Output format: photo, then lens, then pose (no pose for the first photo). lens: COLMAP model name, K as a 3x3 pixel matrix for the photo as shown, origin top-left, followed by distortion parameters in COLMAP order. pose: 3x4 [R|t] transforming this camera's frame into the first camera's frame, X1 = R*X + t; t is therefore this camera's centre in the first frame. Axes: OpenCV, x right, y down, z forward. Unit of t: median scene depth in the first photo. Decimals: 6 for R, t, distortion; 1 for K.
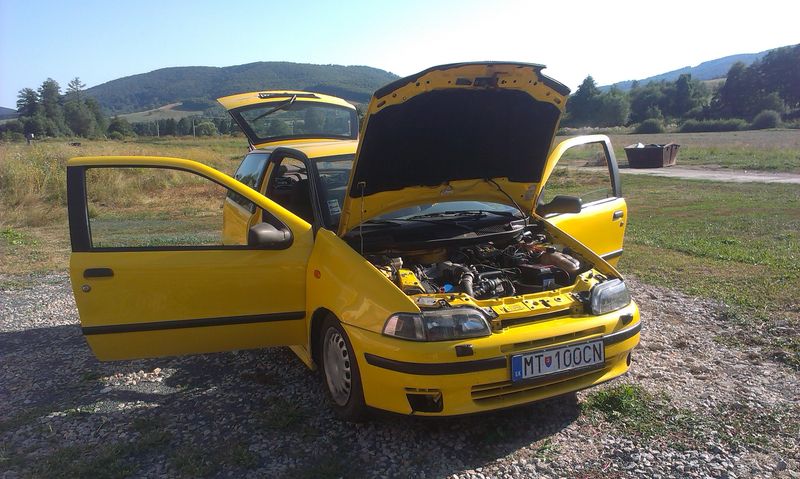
lens RADIAL K [[651.0, 0, 400.0], [0, 651.0, 239.5], [0, 0, 1]] dist [0.122649, -0.216610]
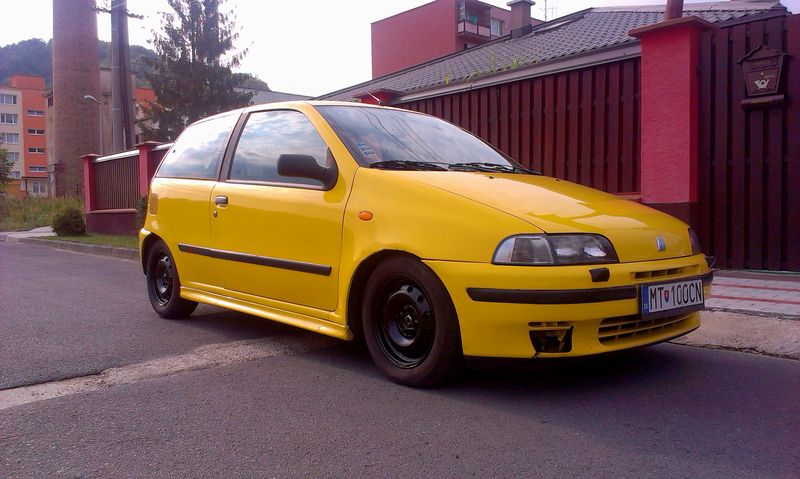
lens RADIAL K [[651.0, 0, 400.0], [0, 651.0, 239.5], [0, 0, 1]] dist [0.122649, -0.216610]
pose [[0.961946, 0.021458, 0.272397, -0.353225], [0.008692, 0.994004, -0.108997, 0.197336], [-0.273103, 0.107217, 0.955991, 0.229005]]
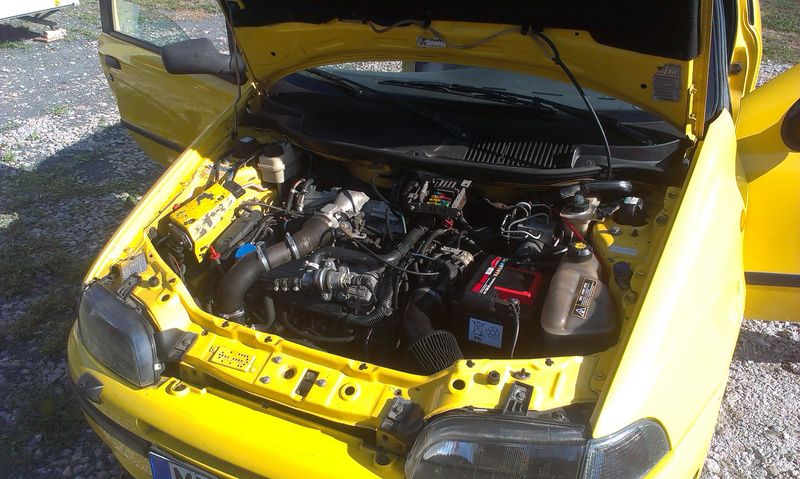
lens RADIAL K [[651.0, 0, 400.0], [0, 651.0, 239.5], [0, 0, 1]] dist [0.122649, -0.216610]
pose [[0.616987, 0.400705, -0.677321, 0.510462], [-0.118894, 0.898248, 0.423102, -0.170277], [0.777941, -0.180519, 0.601848, 0.825524]]
